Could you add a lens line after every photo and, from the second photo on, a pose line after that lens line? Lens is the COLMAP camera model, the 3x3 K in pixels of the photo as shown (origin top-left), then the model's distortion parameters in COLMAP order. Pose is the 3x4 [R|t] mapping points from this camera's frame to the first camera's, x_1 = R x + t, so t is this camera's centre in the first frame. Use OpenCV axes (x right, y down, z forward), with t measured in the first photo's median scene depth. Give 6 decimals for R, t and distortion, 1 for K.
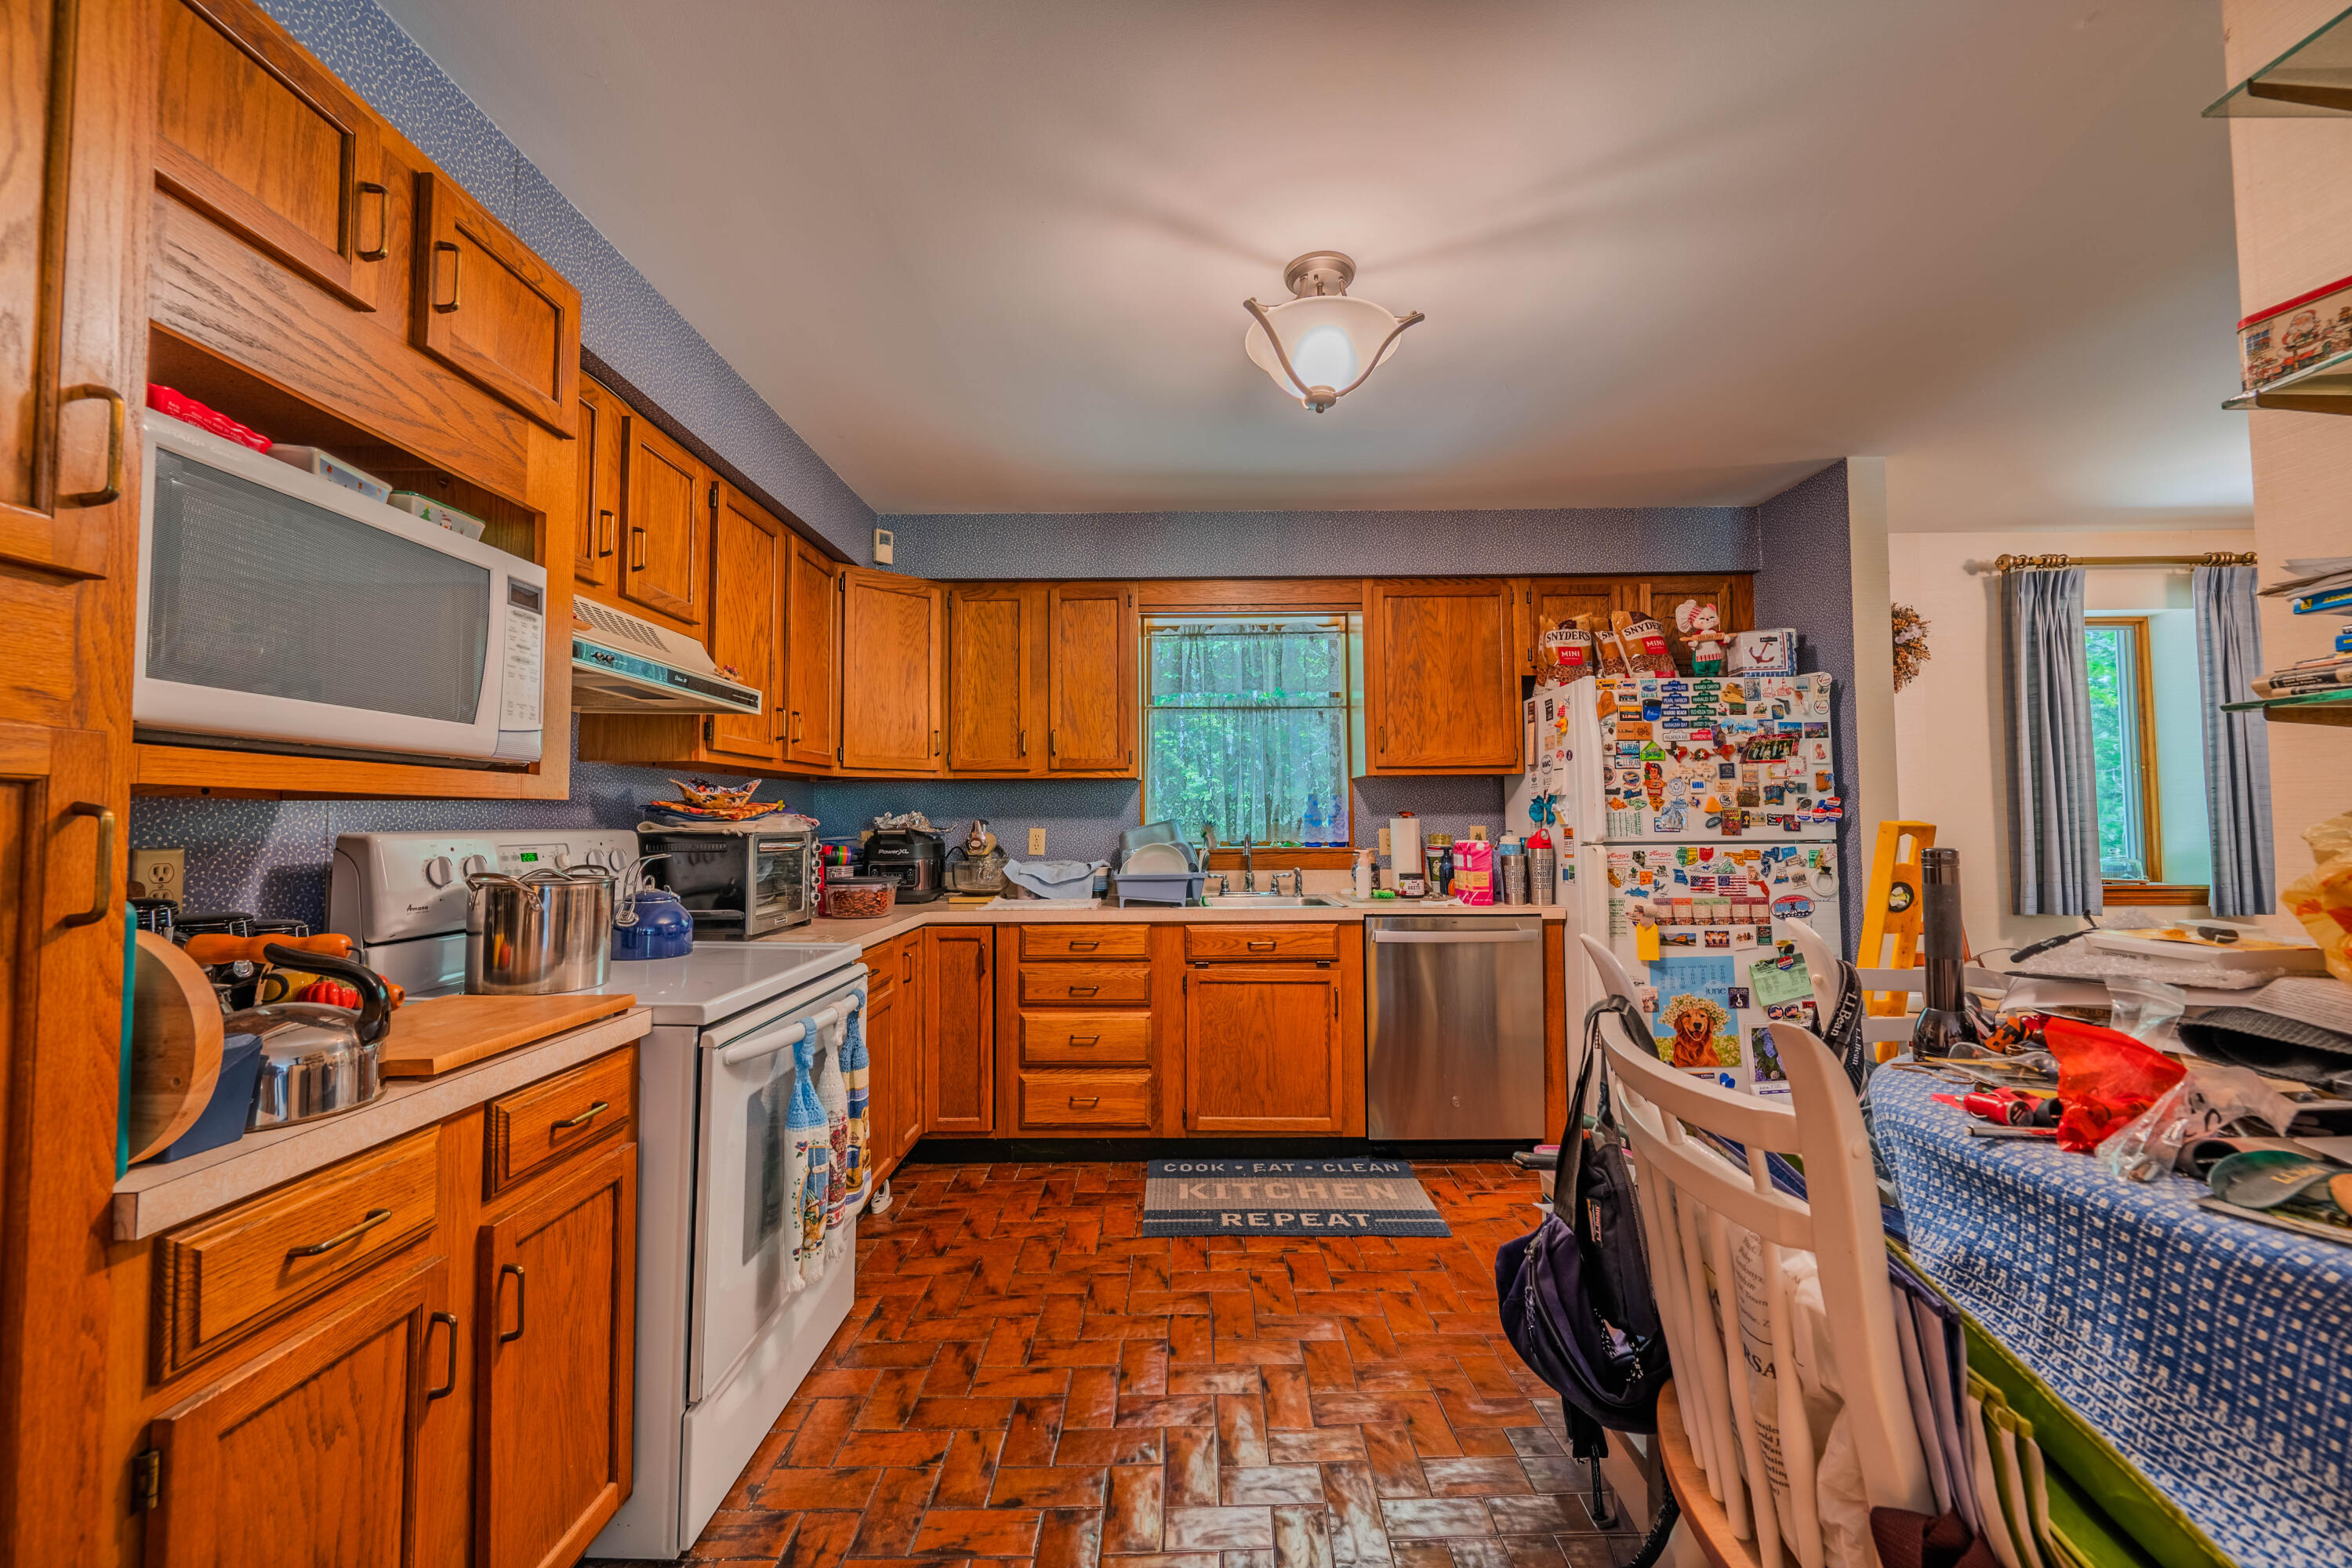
lens RADIAL K [[922.6, 0, 1173.8], [0, 922.6, 782.6], [0, 0, 1]] dist [0.000077, 0.000098]
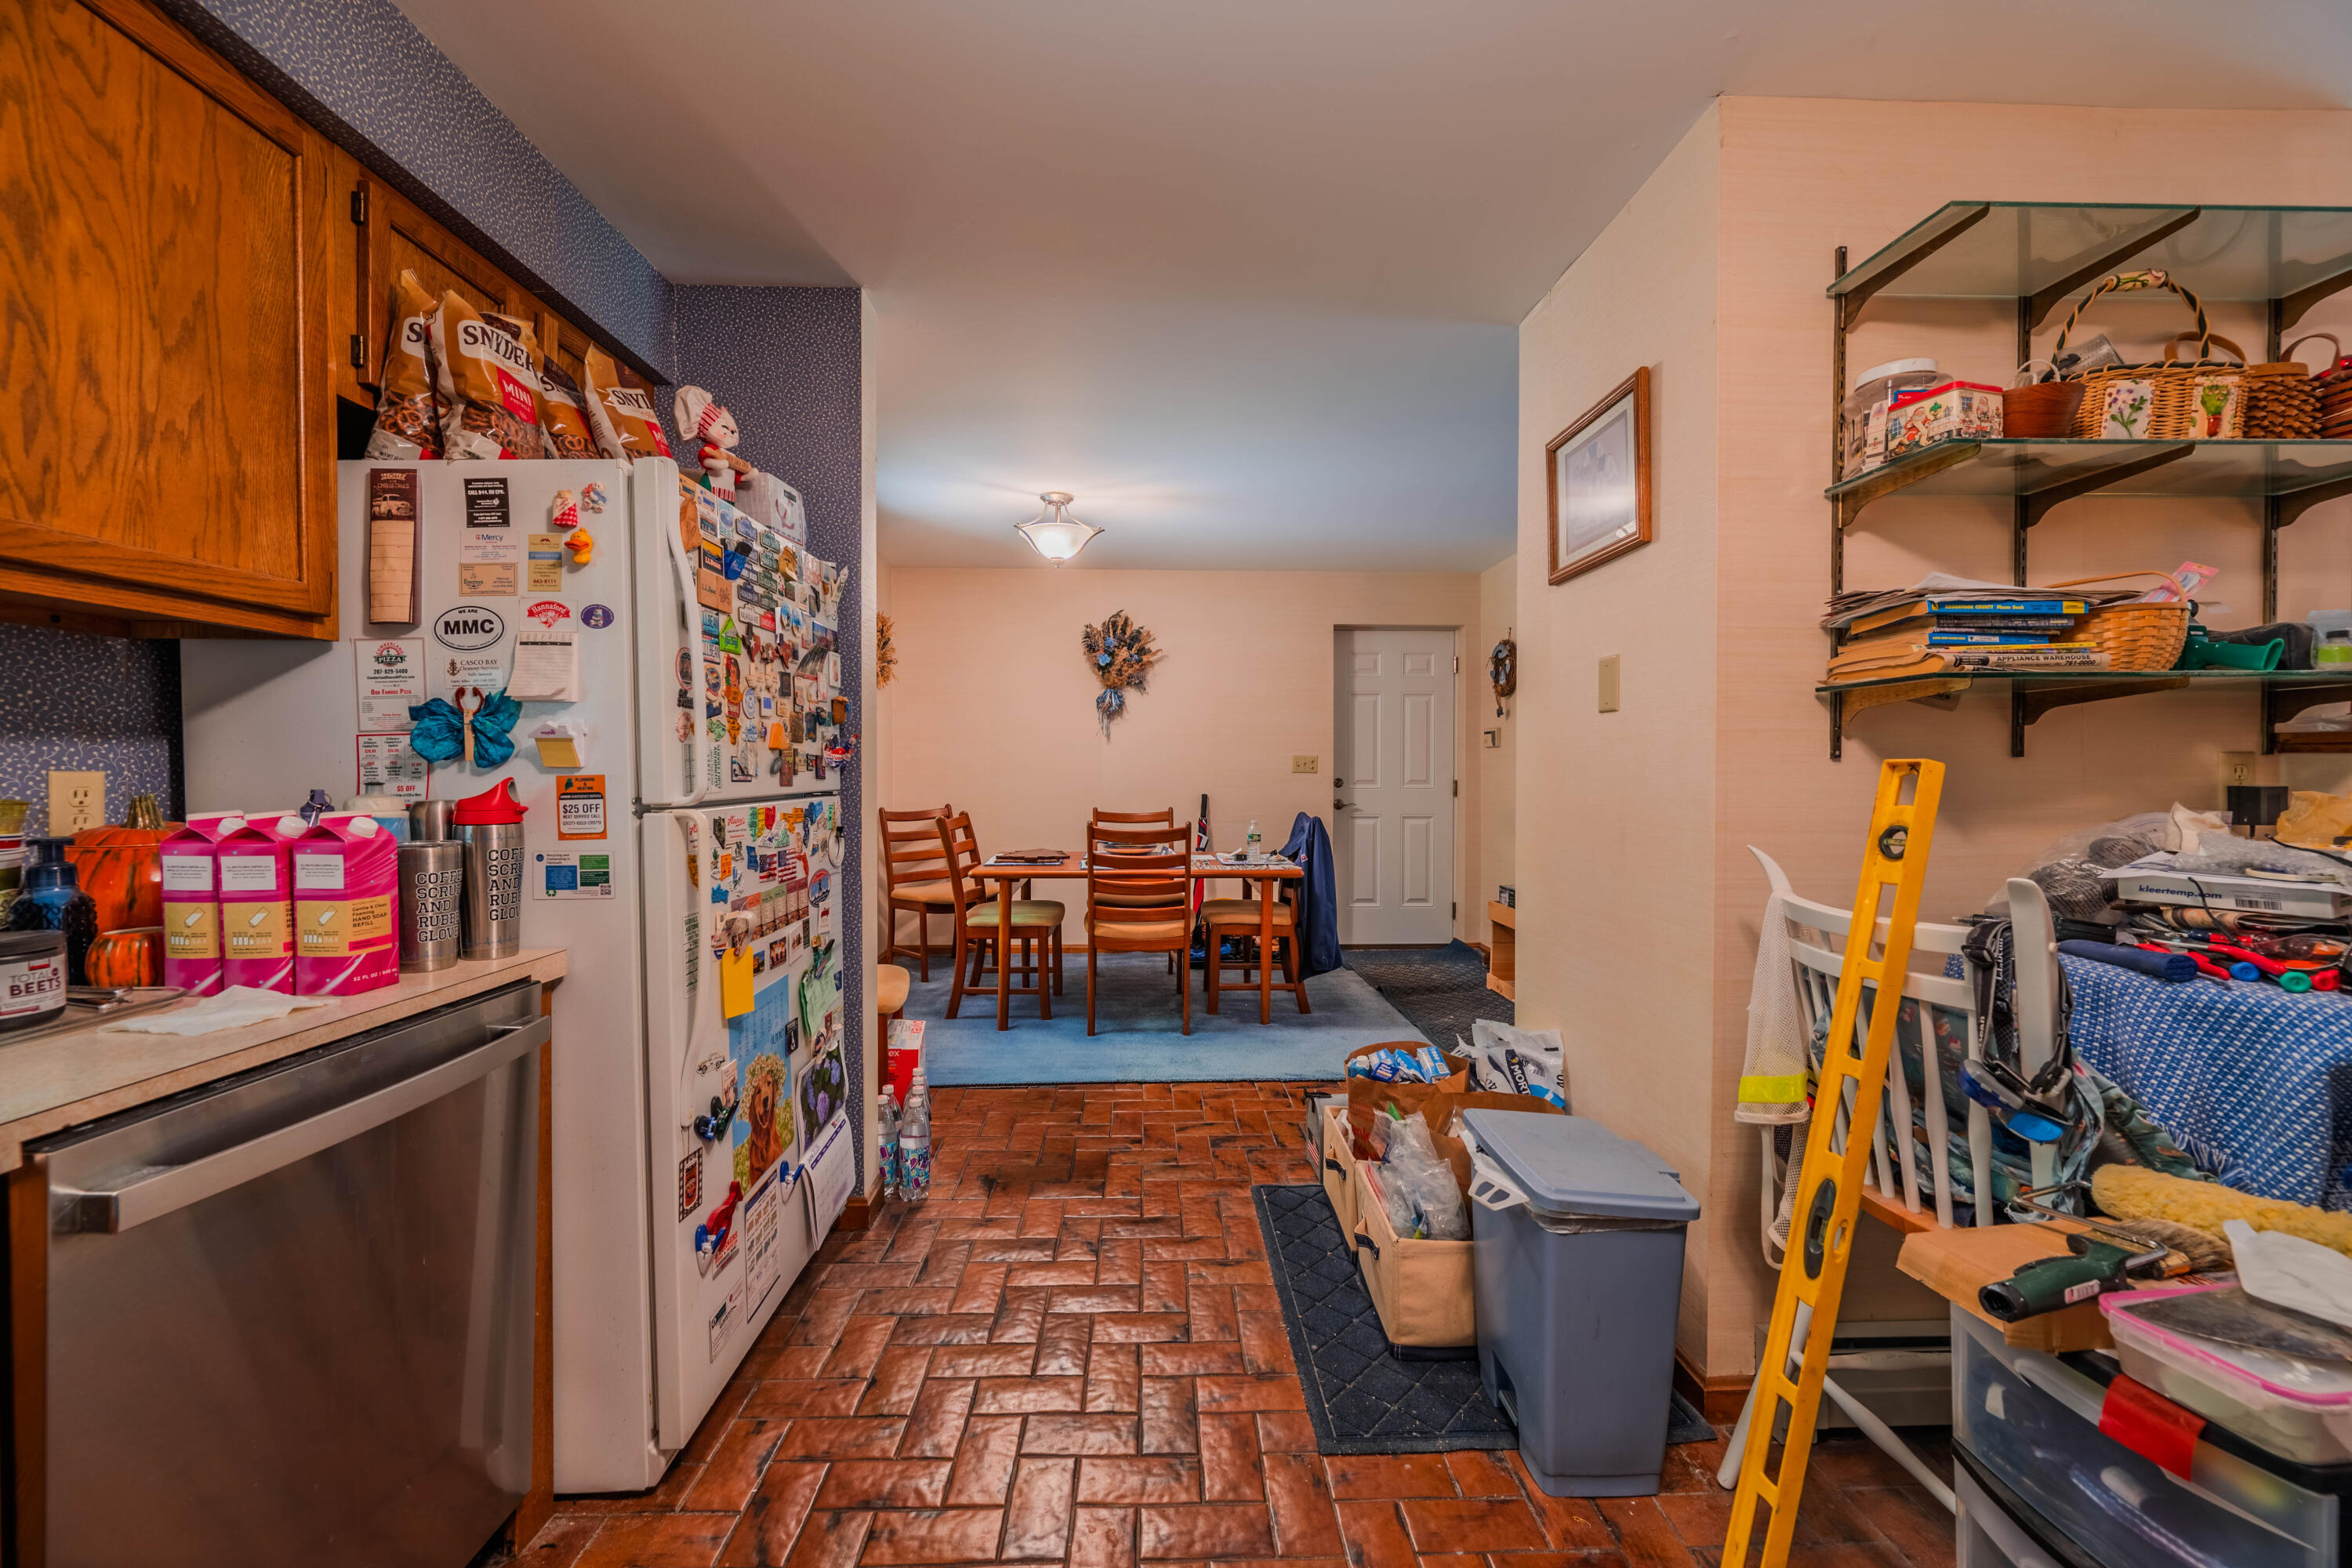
lens RADIAL K [[922.6, 0, 1172.1], [0, 922.6, 791.4], [0, 0, 1]] dist [0.000077, 0.000098]
pose [[-0.024720, -0.013101, 0.999609, -0.037214], [-0.042266, 0.999034, 0.012048, 0.038136], [-0.998801, -0.041952, -0.025250, 0.678633]]
